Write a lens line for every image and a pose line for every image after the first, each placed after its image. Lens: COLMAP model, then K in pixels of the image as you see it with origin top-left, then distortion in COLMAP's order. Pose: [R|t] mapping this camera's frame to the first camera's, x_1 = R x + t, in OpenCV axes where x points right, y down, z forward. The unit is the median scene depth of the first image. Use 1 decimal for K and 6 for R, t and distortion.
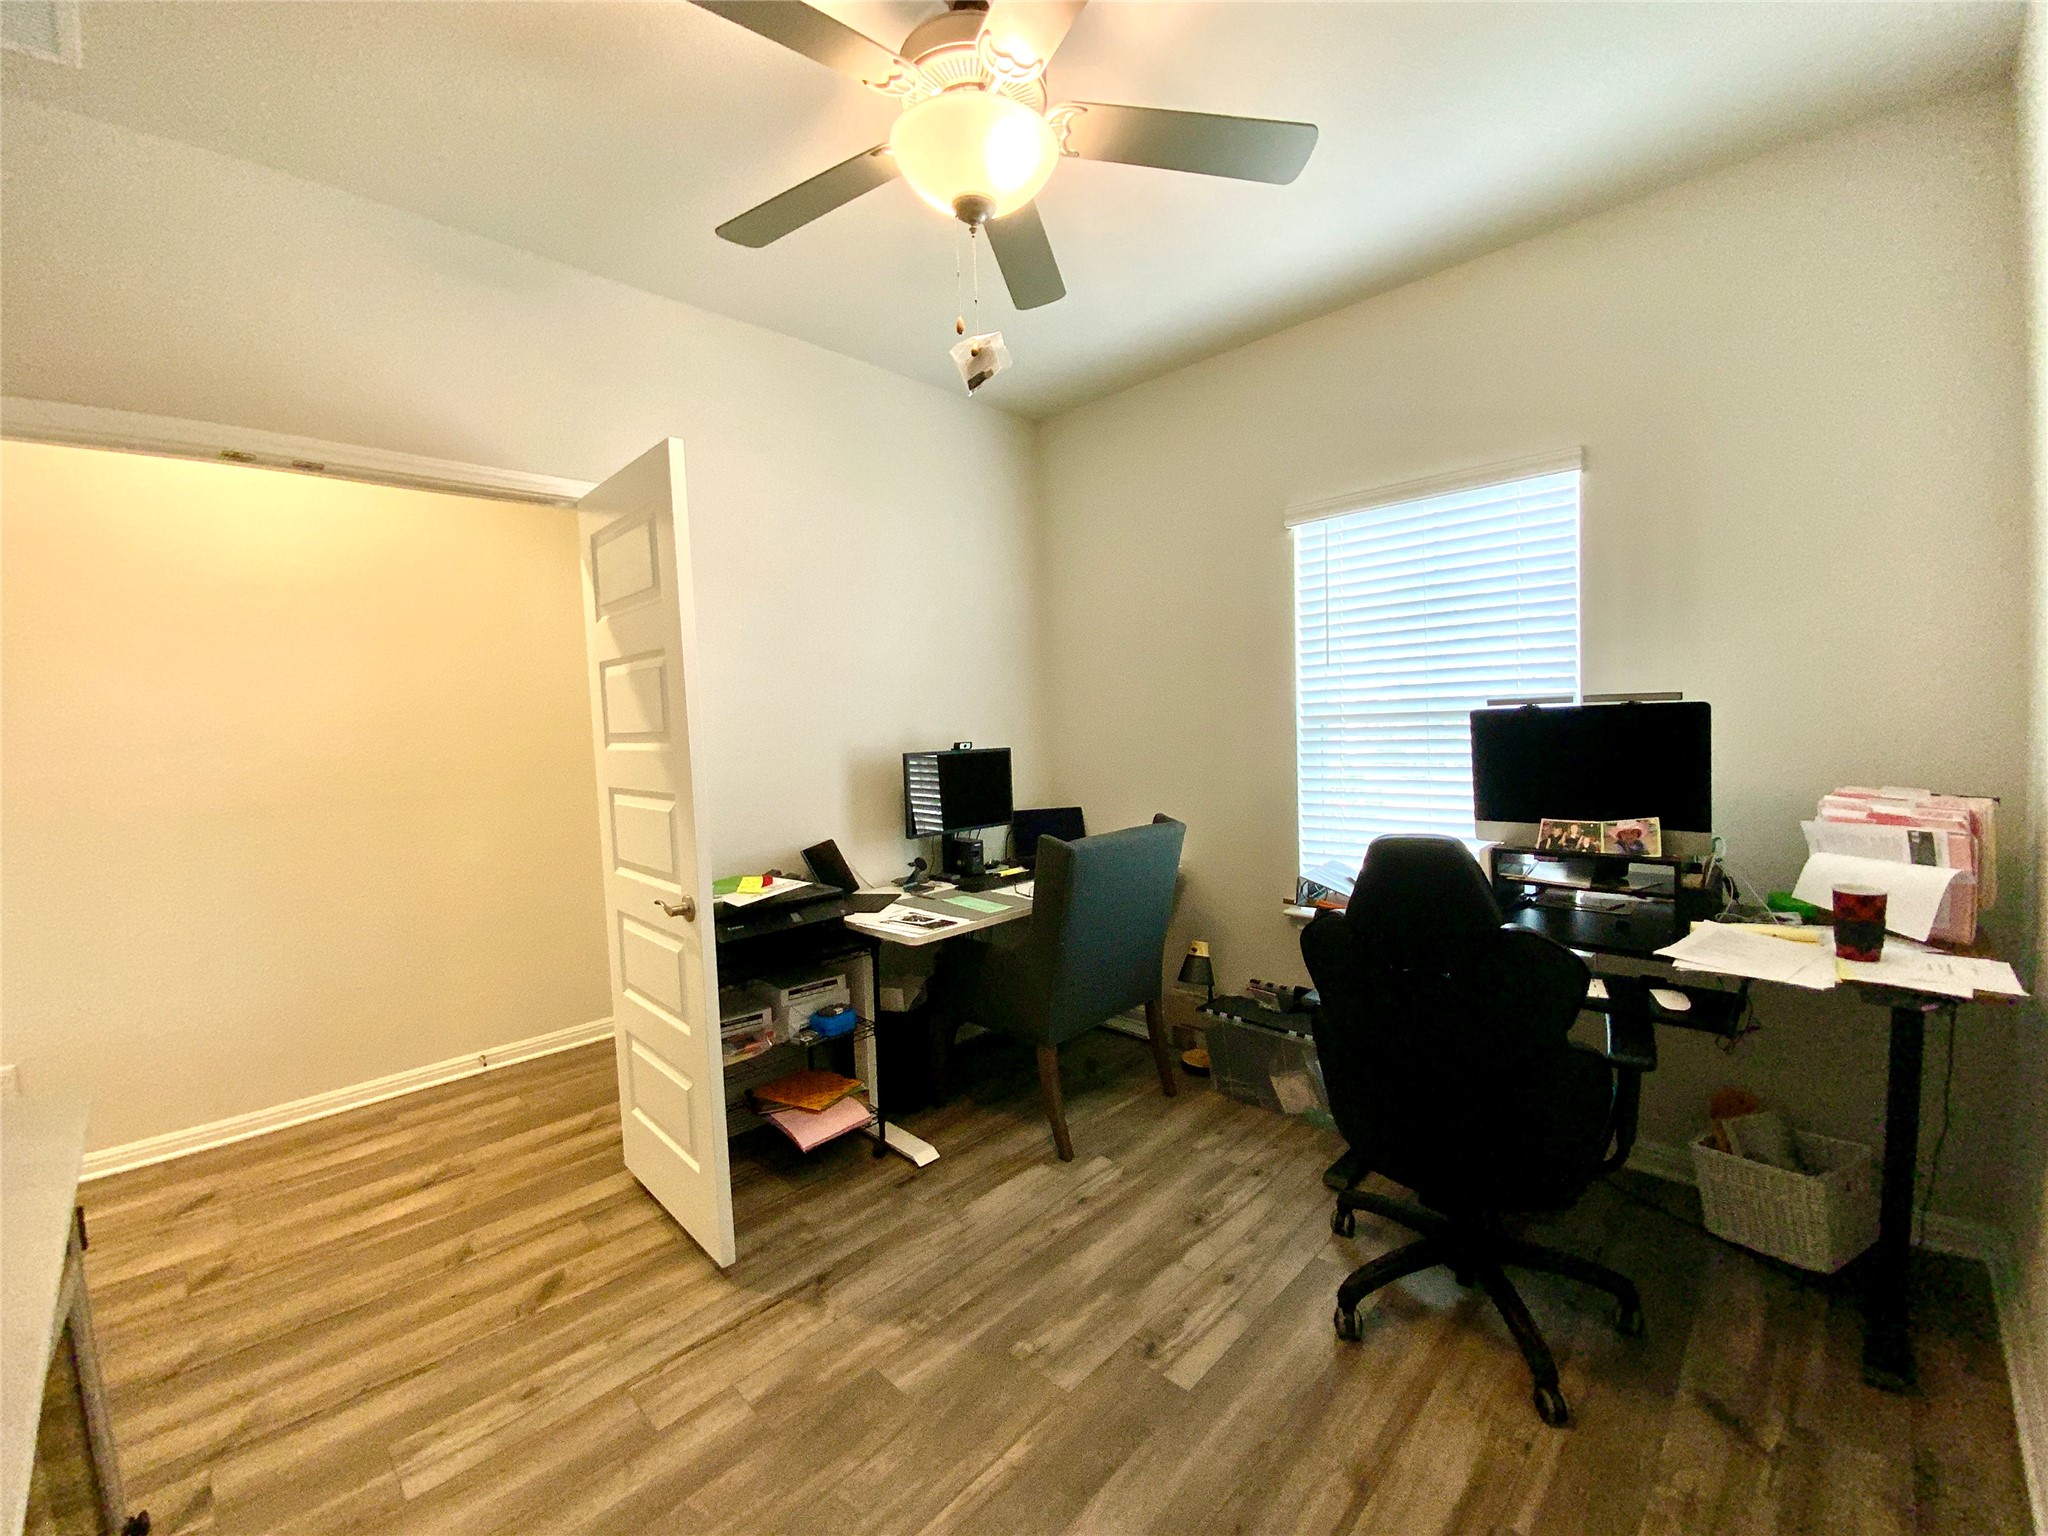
lens RADIAL K [[827.5, 0, 1025.5], [0, 827.5, 767.8], [0, 0, 1]] dist [-0.000563, -0.002165]
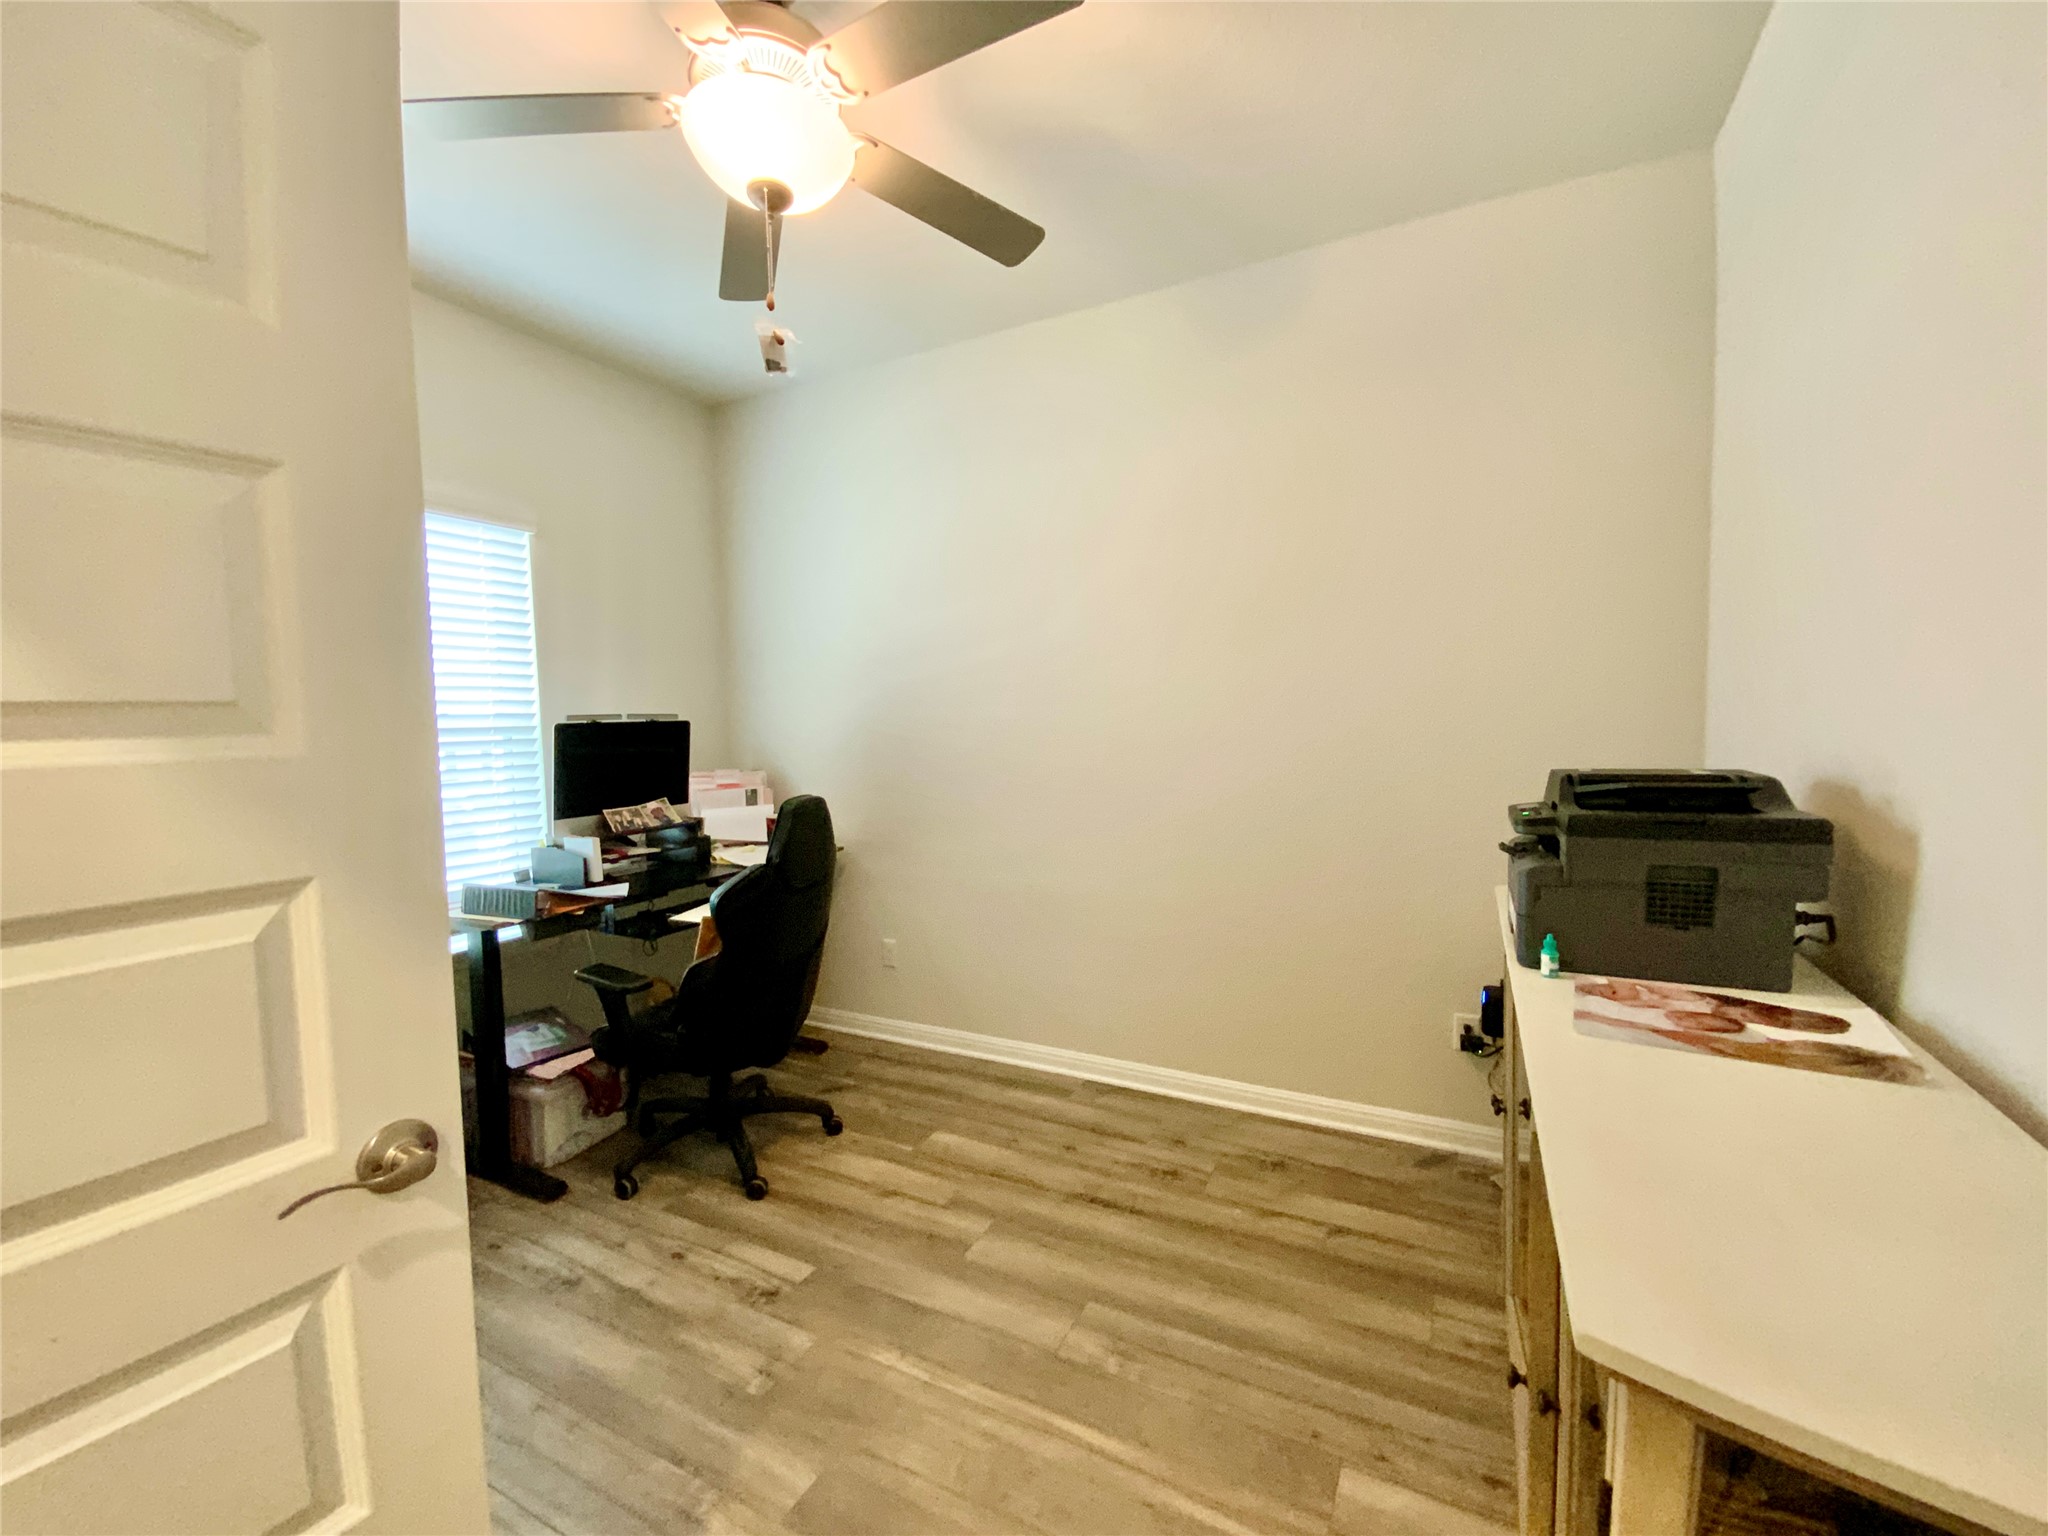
lens RADIAL K [[827.5, 0, 1035.5], [0, 827.5, 773.4], [0, 0, 1]] dist [-0.000563, -0.002165]
pose [[-0.292620, -0.027367, 0.955837, -0.900751], [0.086697, 0.994714, 0.055021, -0.007952], [-0.952290, 0.098969, -0.288701, 0.840674]]
